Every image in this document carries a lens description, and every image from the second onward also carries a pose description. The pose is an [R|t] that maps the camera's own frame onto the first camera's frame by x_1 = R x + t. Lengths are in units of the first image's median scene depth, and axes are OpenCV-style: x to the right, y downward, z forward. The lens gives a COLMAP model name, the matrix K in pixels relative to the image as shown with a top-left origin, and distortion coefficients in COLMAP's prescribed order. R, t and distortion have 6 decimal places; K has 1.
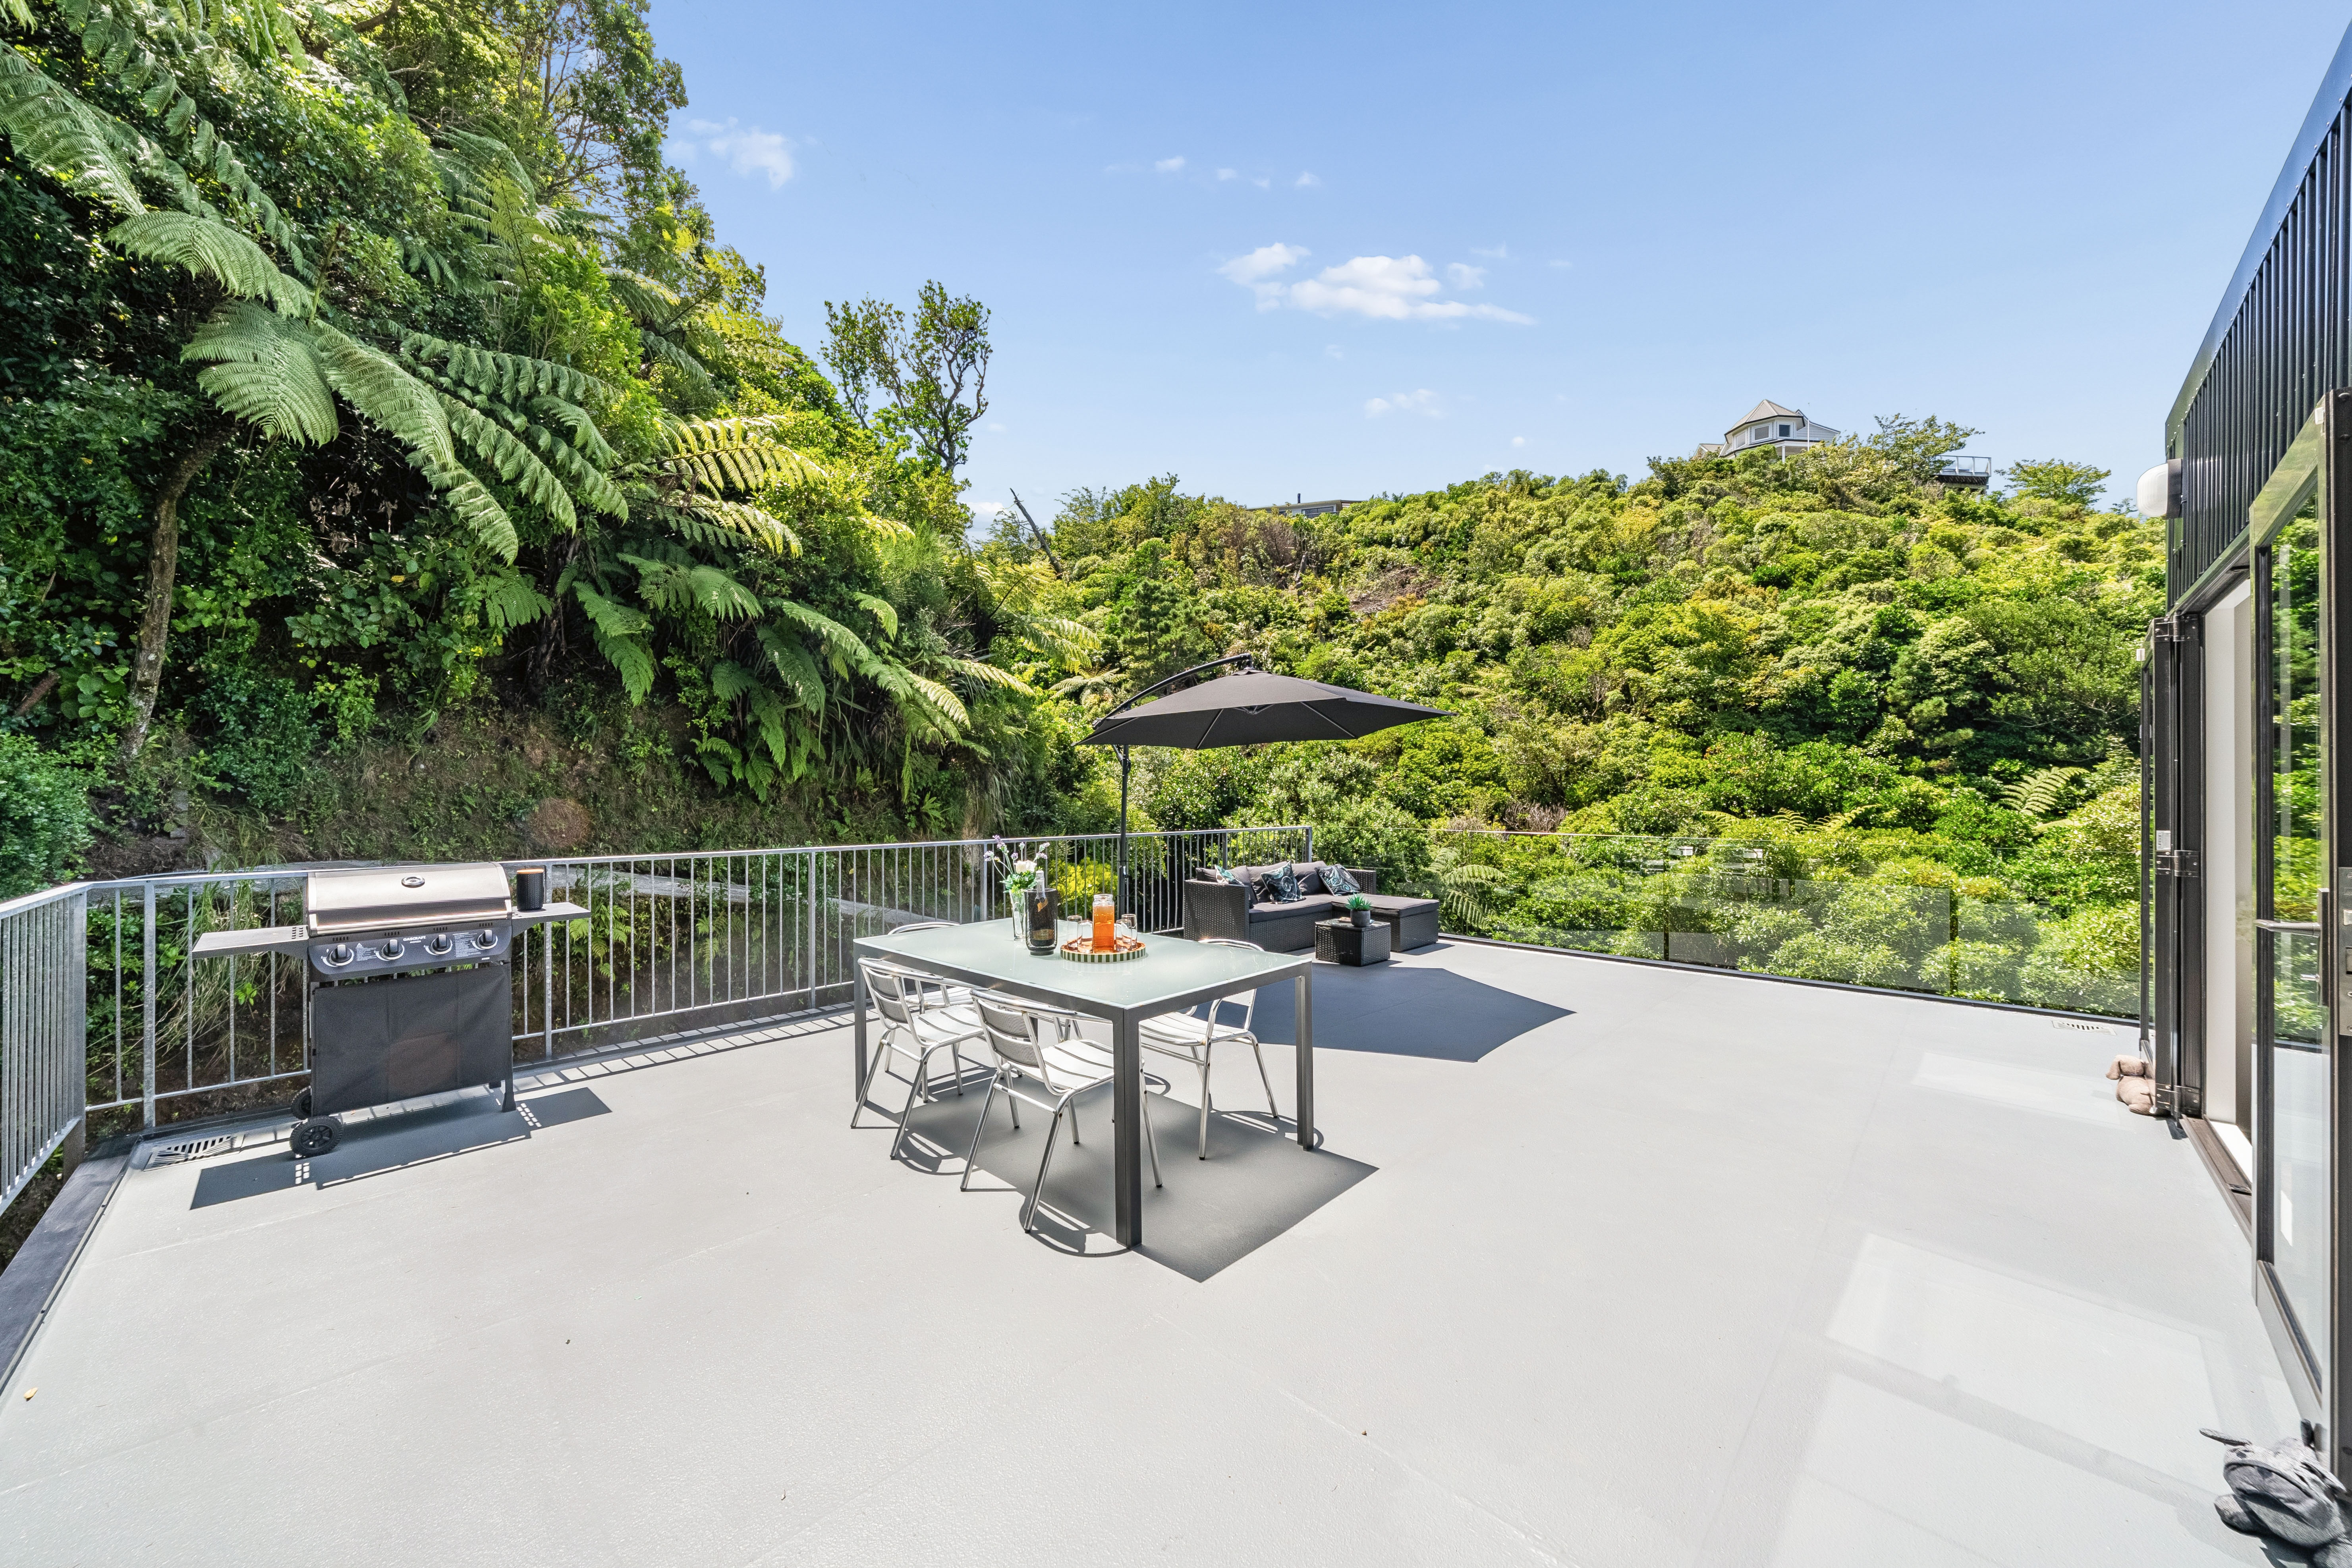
lens RADIAL K [[839.6, 0, 1176.0], [0, 839.6, 784.0], [0, 0, 1]] dist [-0.000137, -0.000096]
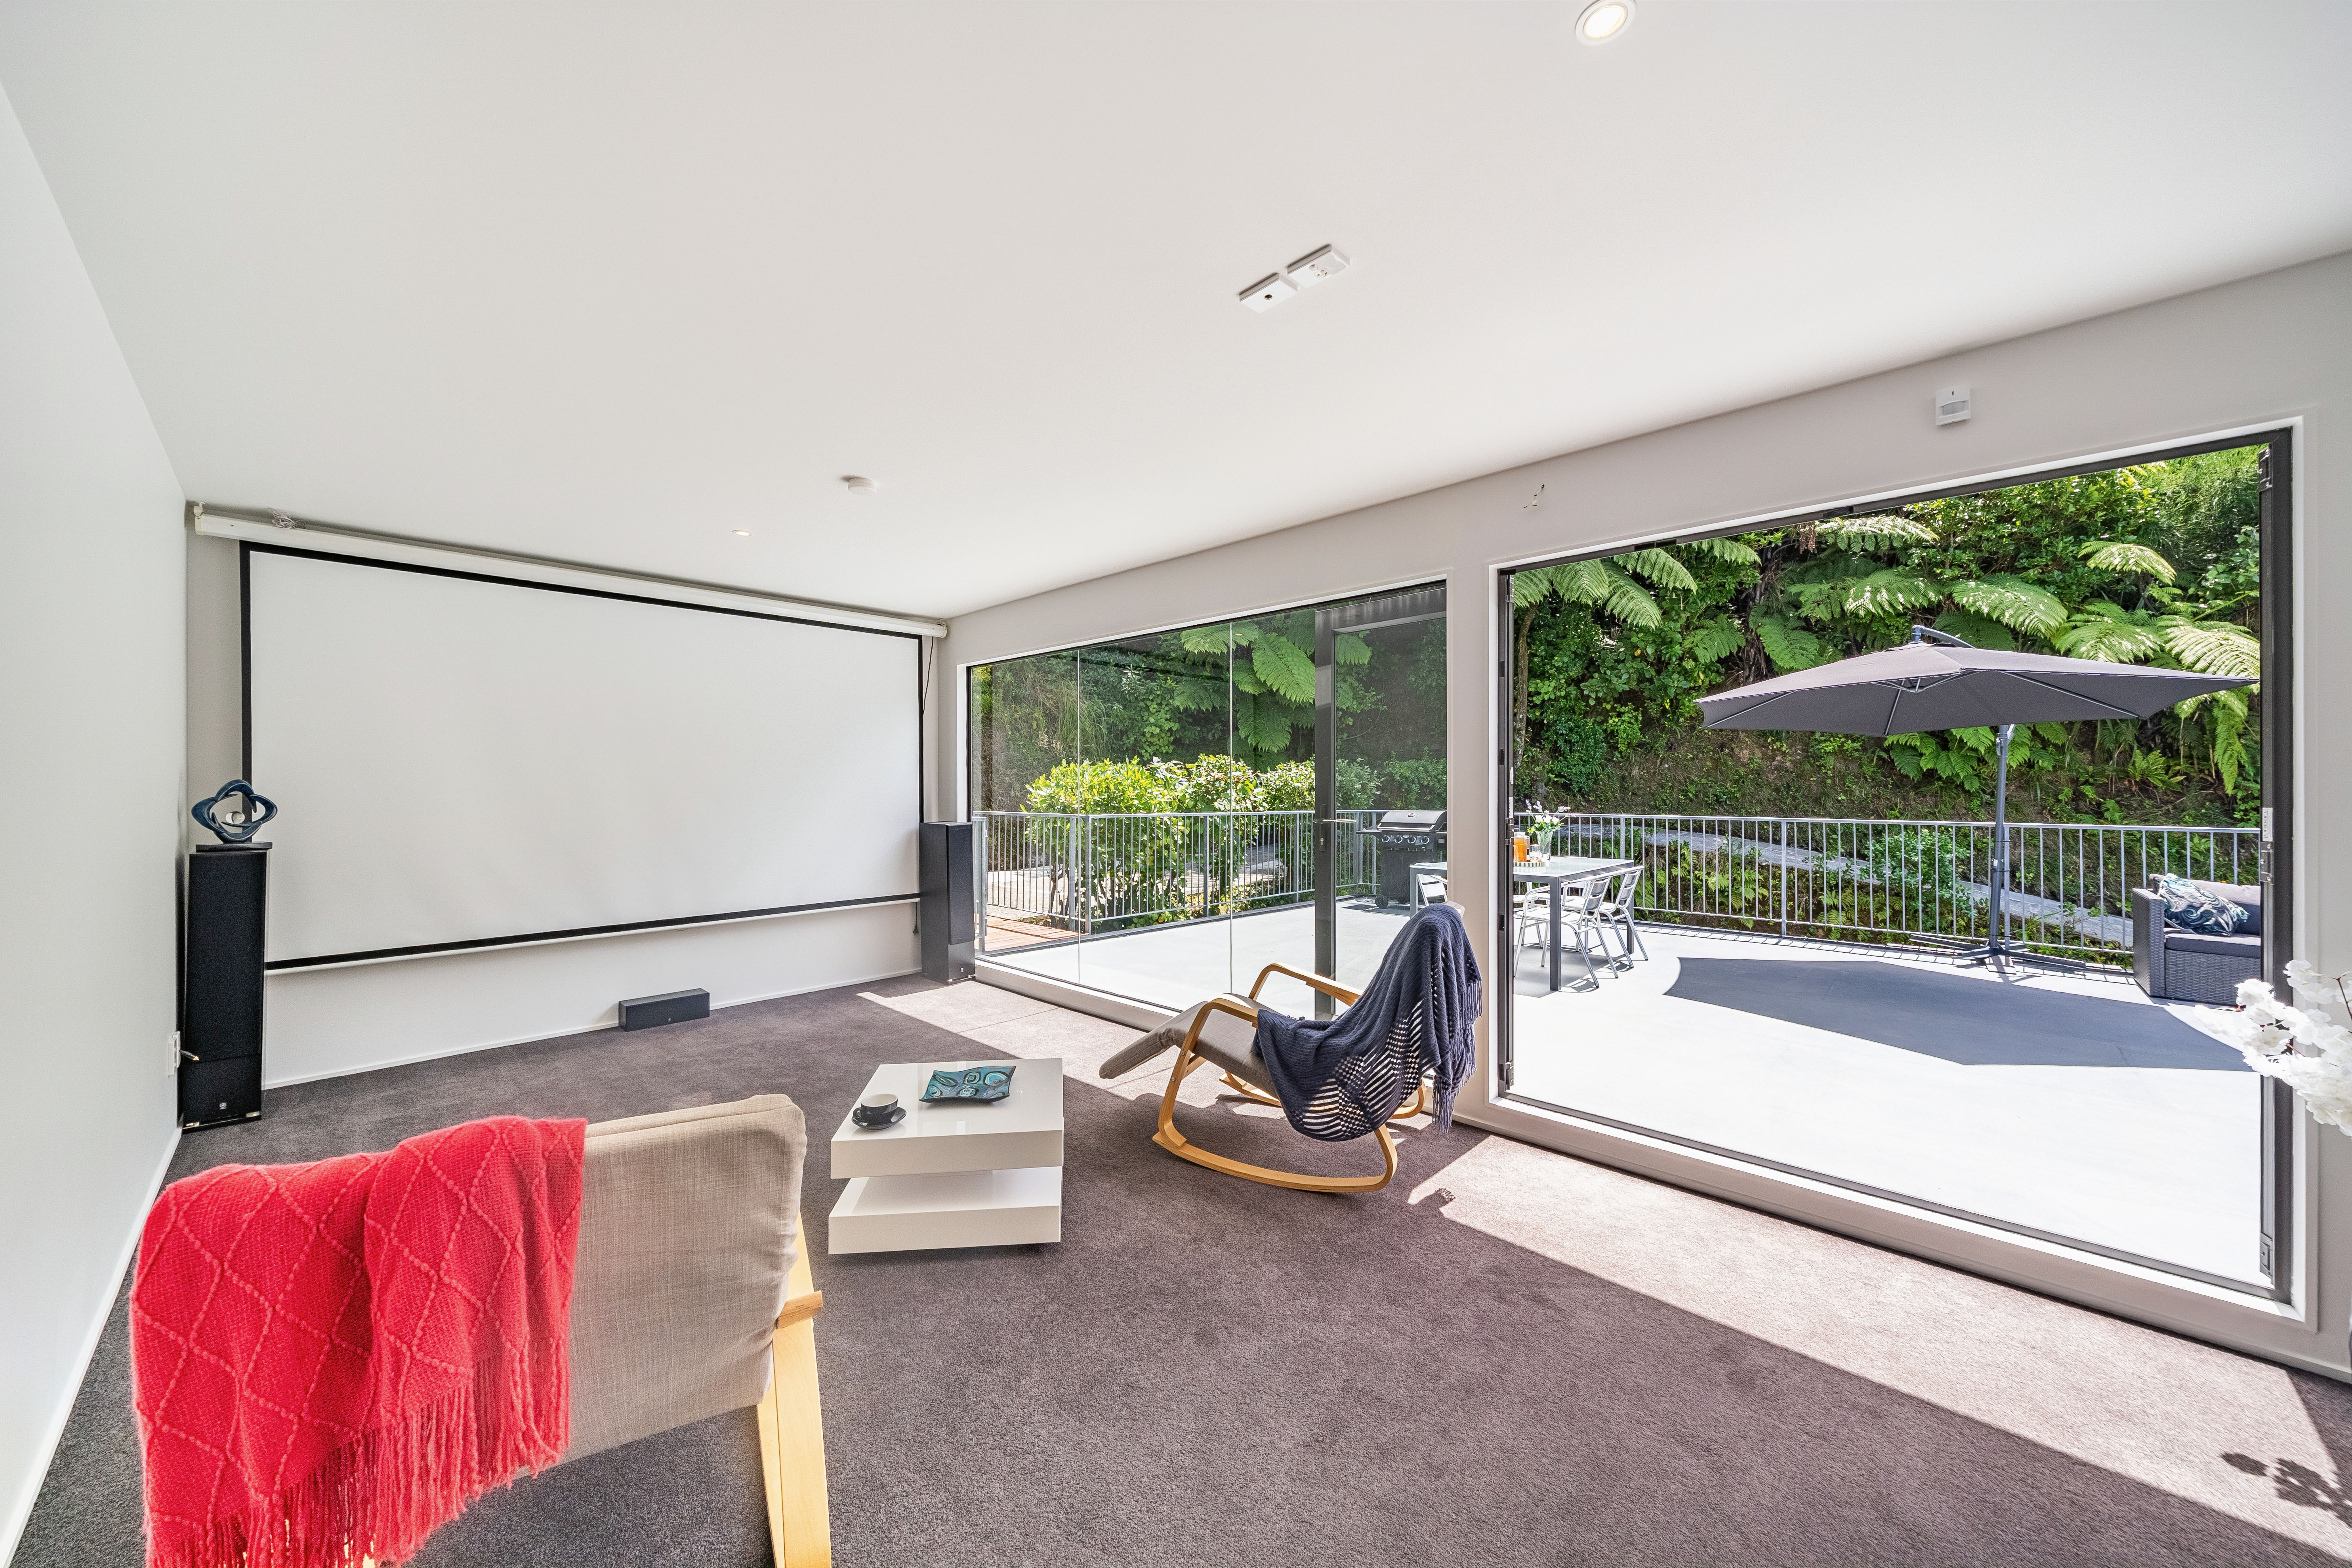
lens RADIAL K [[839.6, 0, 1176.0], [0, 839.6, 784.0], [0, 0, 1]] dist [-0.000137, -0.000096]
pose [[-0.000718, -0.007201, -0.999974, 0.145032], [0.007021, 0.999949, -0.007206, 0.003897], [0.999975, -0.007026, -0.000668, 0.029103]]
